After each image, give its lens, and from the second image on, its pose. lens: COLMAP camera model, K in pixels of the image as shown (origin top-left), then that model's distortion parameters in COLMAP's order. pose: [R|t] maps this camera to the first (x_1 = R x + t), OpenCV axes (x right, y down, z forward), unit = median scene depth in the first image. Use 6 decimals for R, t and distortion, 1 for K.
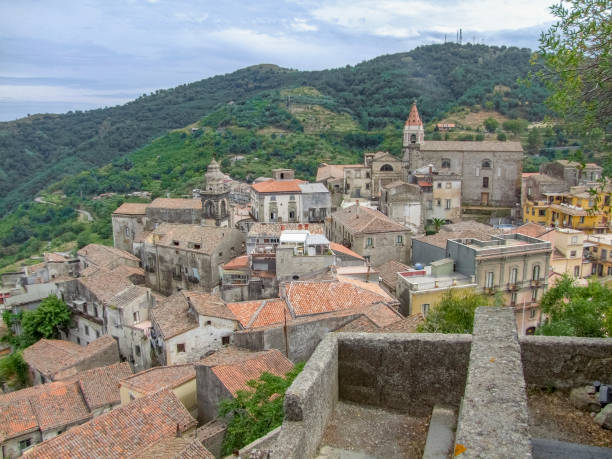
lens RADIAL K [[516.0, 0, 306.0], [0, 516.0, 229.5], [0, 0, 1]] dist [-0.176937, 0.189264]
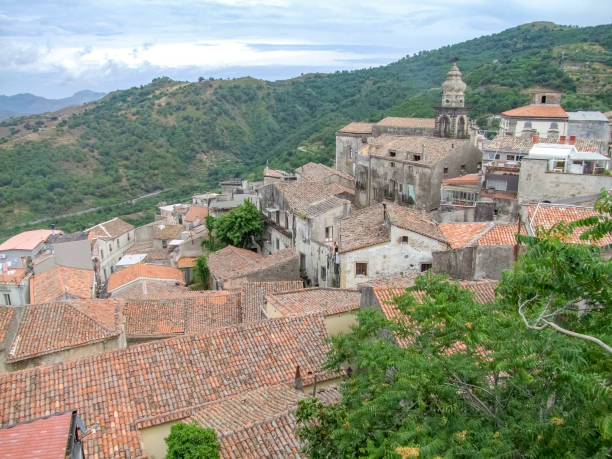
lens RADIAL K [[505.1, 0, 306.0], [0, 505.1, 229.5], [0, 0, 1]] dist [-0.168729, 0.187271]
pose [[0.879821, 0.129946, -0.457198, 0.000621], [-0.095974, 0.990658, 0.096876, 0.056040], [0.465515, -0.041355, 0.884073, 0.161612]]
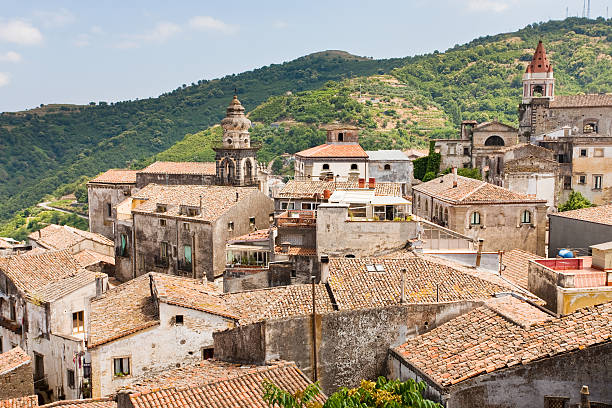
lens RADIAL K [[635.1, 0, 315.3], [0, 635.1, 204.8], [0, 0, 1]] dist [0.032144, 0.015933]
pose [[0.994661, 0.022804, -0.100644, 0.006797], [-0.030968, 0.996288, -0.080317, 0.054350], [0.098439, 0.083005, 0.991675, 0.167744]]
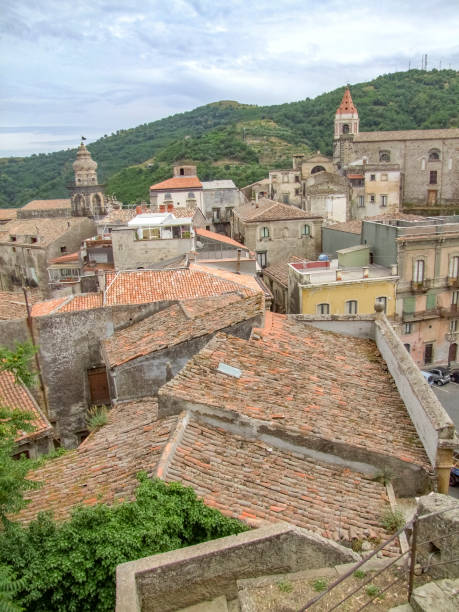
lens RADIAL K [[505.1, 0, 237.4], [0, 505.1, 305.3], [0, 0, 1]] dist [-0.168729, 0.187271]
pose [[0.997641, -0.013020, -0.067406, 0.095468], [0.018068, 0.997032, 0.074833, 0.054455], [0.066232, -0.075874, 0.994915, 0.179176]]
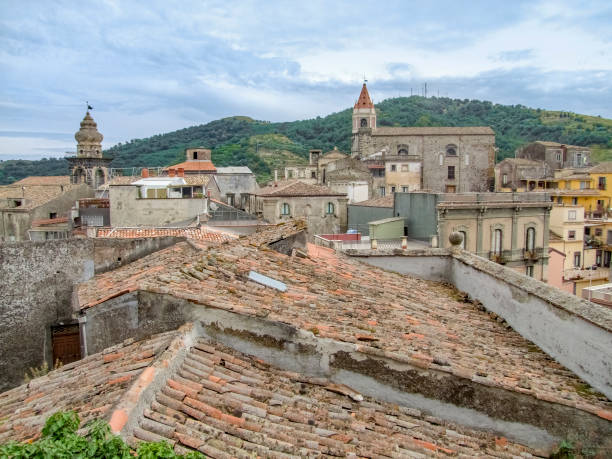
lens RADIAL K [[501.8, 0, 306.0], [0, 501.8, 229.5], [0, 0, 1]] dist [-0.160646, 0.166630]
pose [[0.998647, 0.002597, 0.051931, 0.084440], [0.002574, 0.995058, -0.099266, 0.086342], [-0.051932, 0.099266, 0.993705, 0.240024]]
